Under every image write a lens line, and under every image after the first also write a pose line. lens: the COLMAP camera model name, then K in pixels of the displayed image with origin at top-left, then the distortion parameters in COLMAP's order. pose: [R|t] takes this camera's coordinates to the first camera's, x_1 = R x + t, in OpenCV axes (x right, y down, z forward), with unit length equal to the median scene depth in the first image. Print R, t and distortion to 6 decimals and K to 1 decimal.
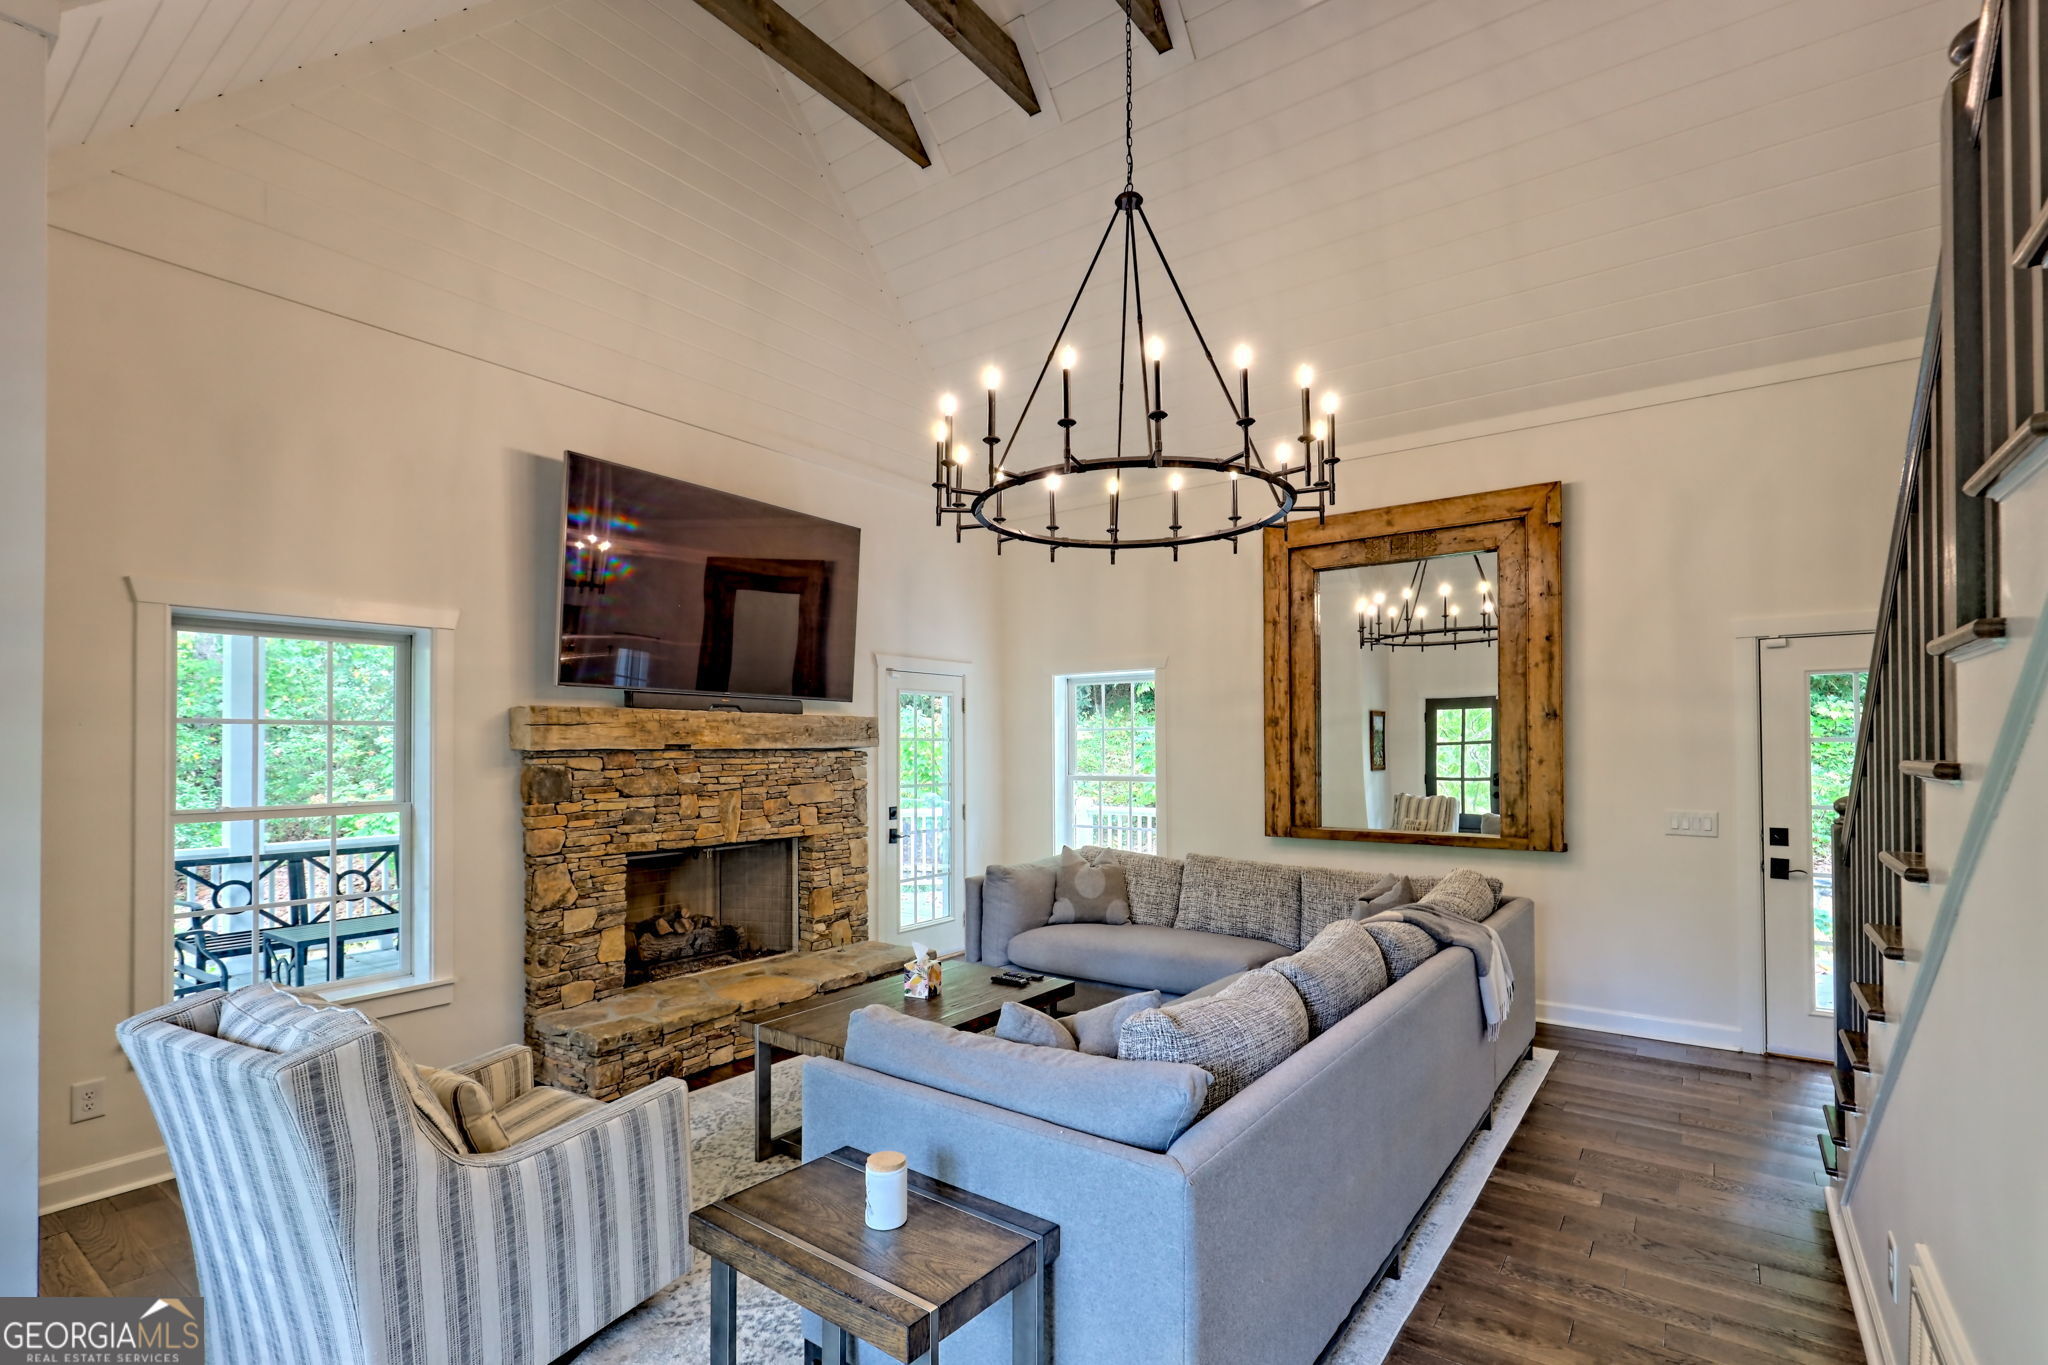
lens RADIAL K [[965.9, 0, 1008.9], [0, 965.9, 734.6], [0, 0, 1]] dist [0.001323, -0.000504]
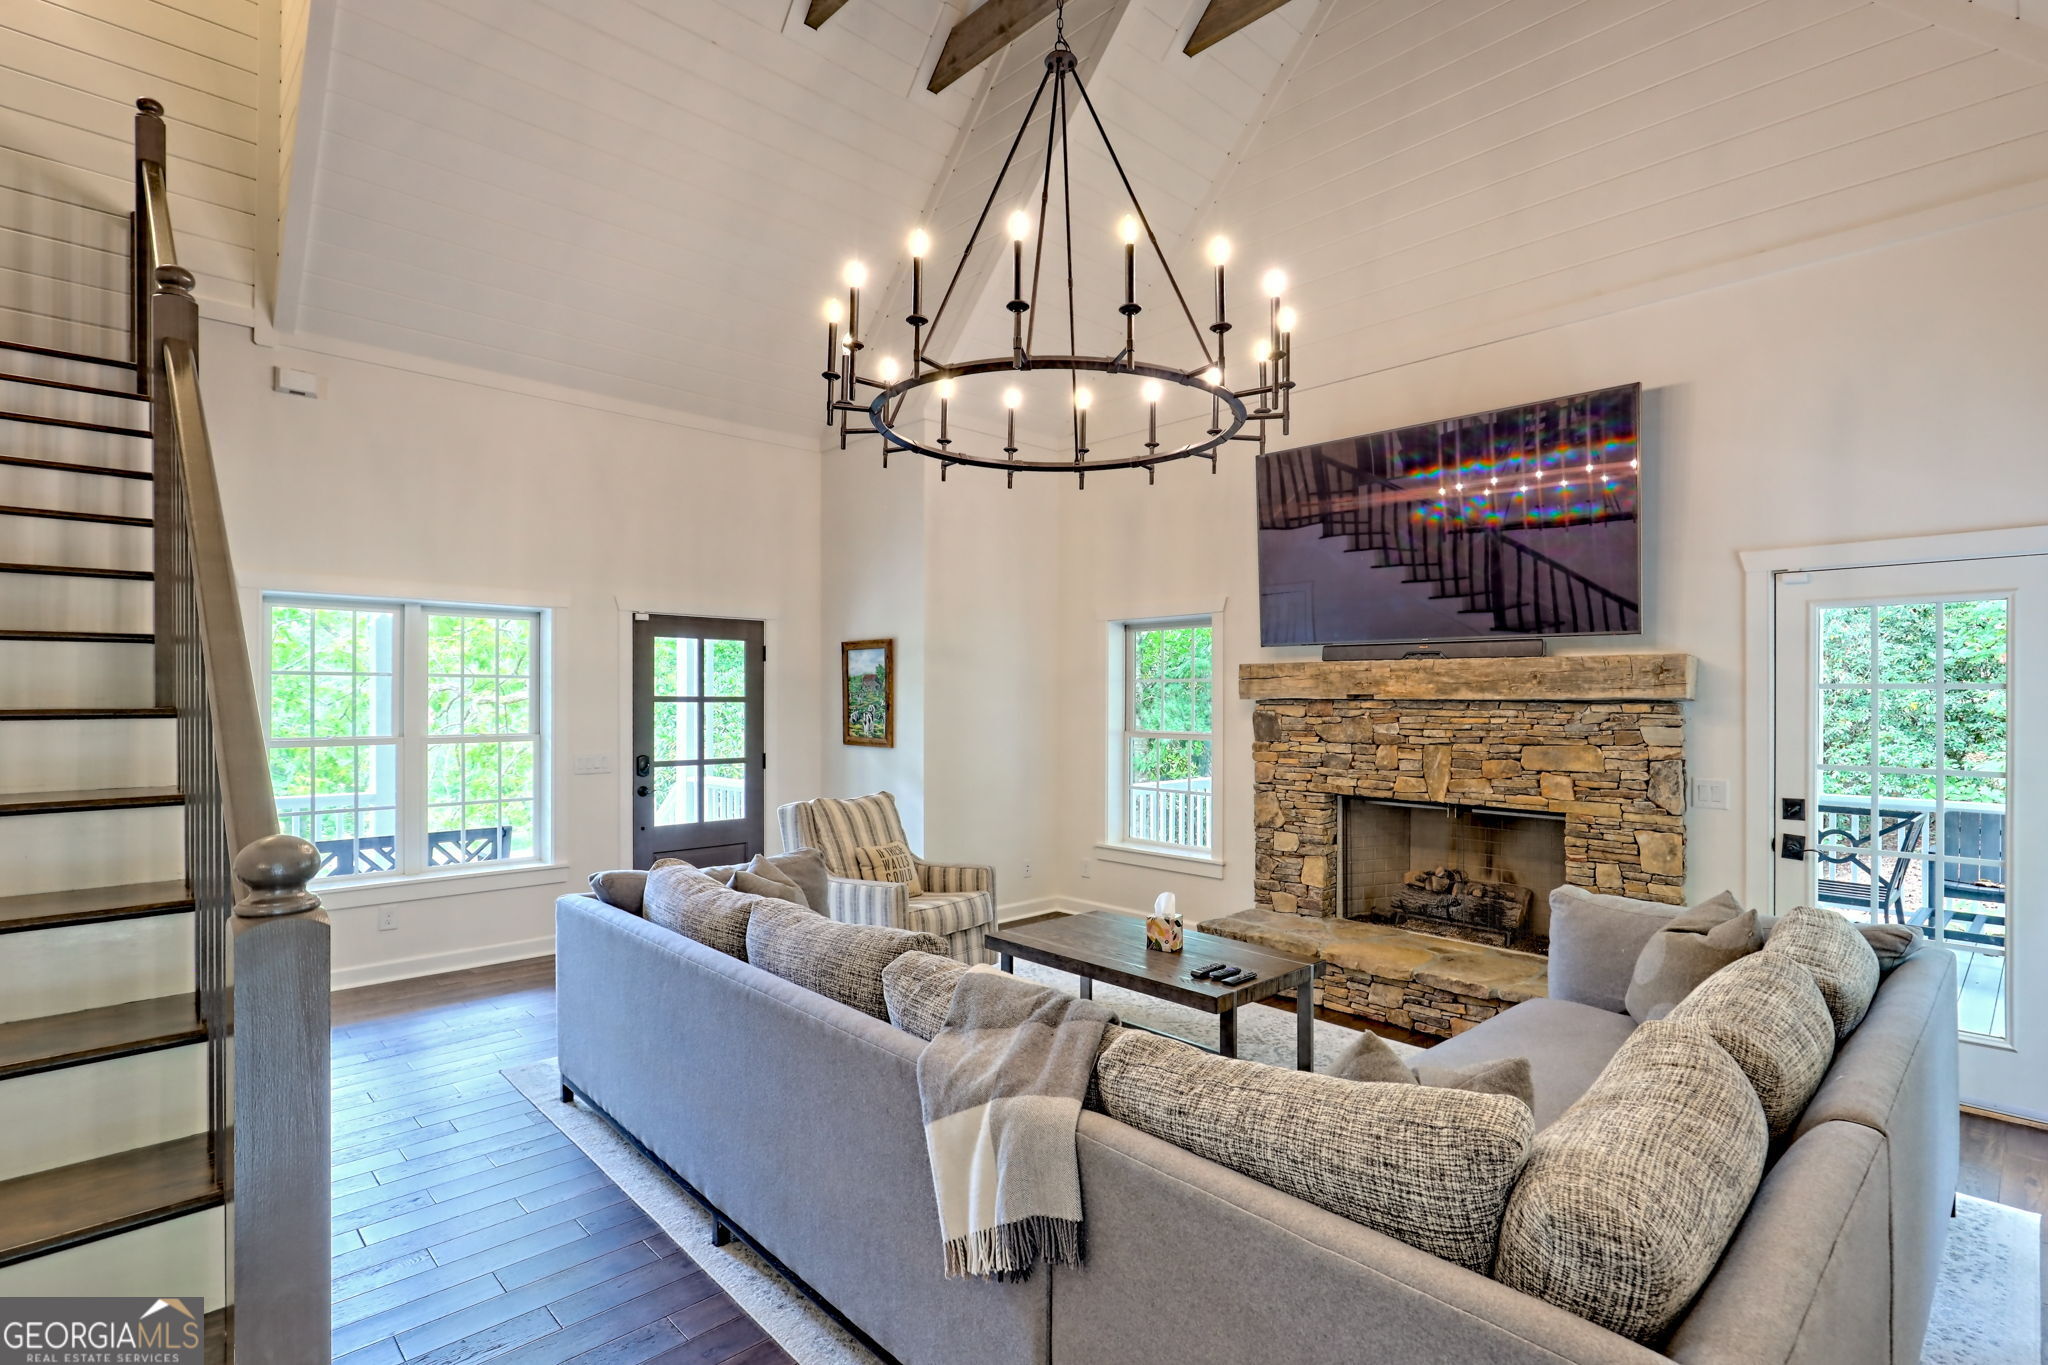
lens RADIAL K [[965.9, 0, 1025.5], [0, 965.9, 702.1], [0, 0, 1]] dist [0.001323, -0.000504]
pose [[-0.167787, 0.009496, -0.985778, 0.705337], [0.009109, 0.999926, 0.008082, 0.006621], [0.985781, -0.007623, -0.167861, 0.798046]]
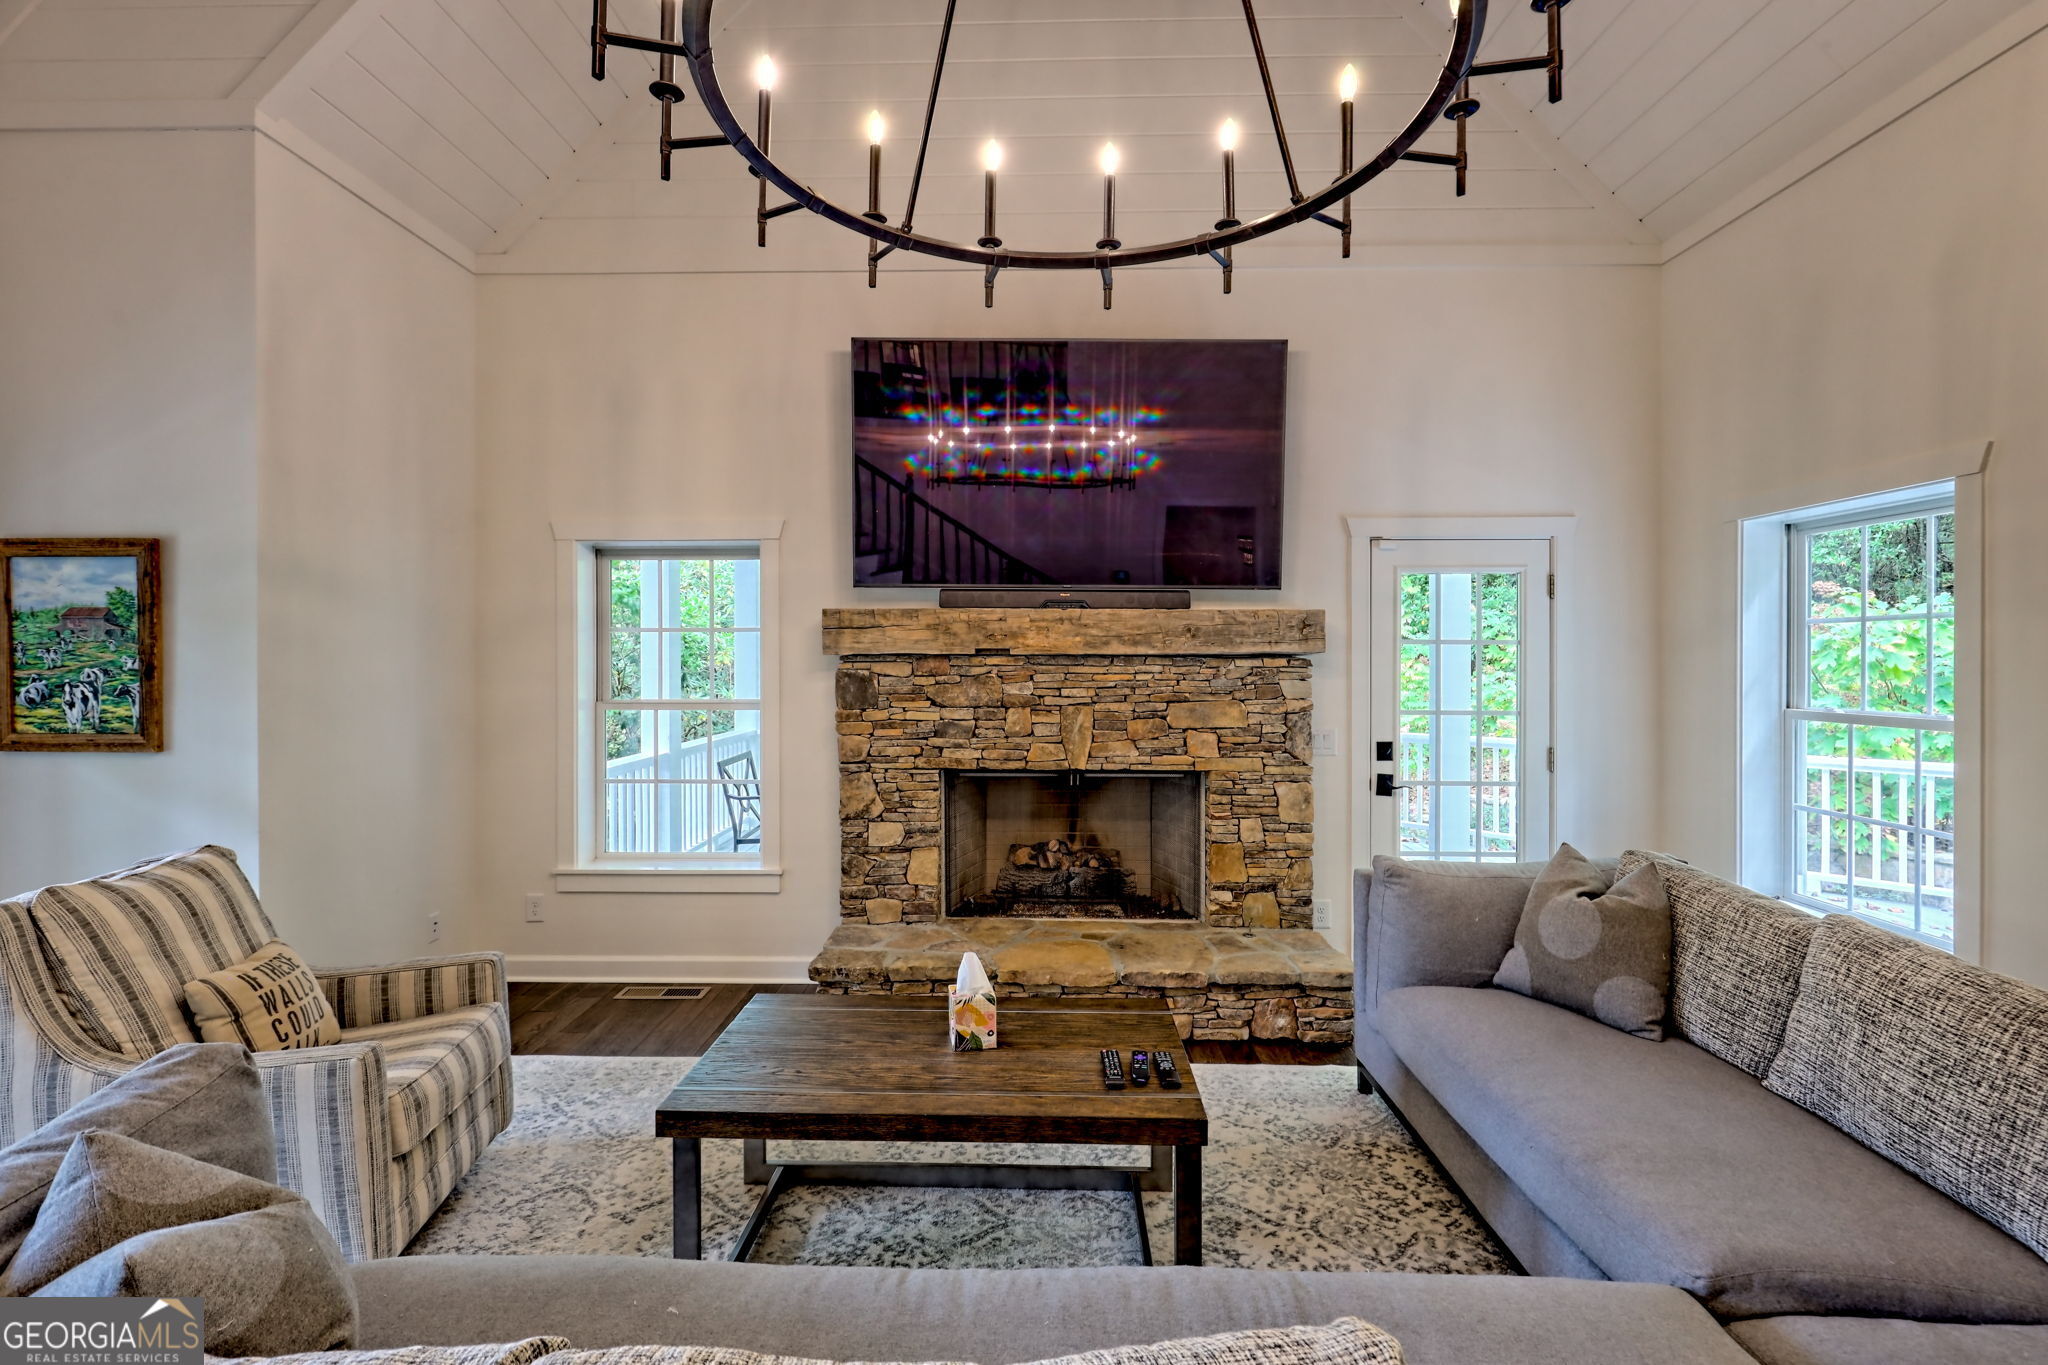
lens RADIAL K [[917.5, 0, 1003.5], [0, 917.5, 661.5], [0, 0, 1]] dist [0.003133, -0.000487]
pose [[0.574055, 0.008871, -0.818768, 0.321153], [0.006321, 0.999863, 0.015266, 0.008957], [0.818792, -0.013939, 0.573921, 0.524064]]
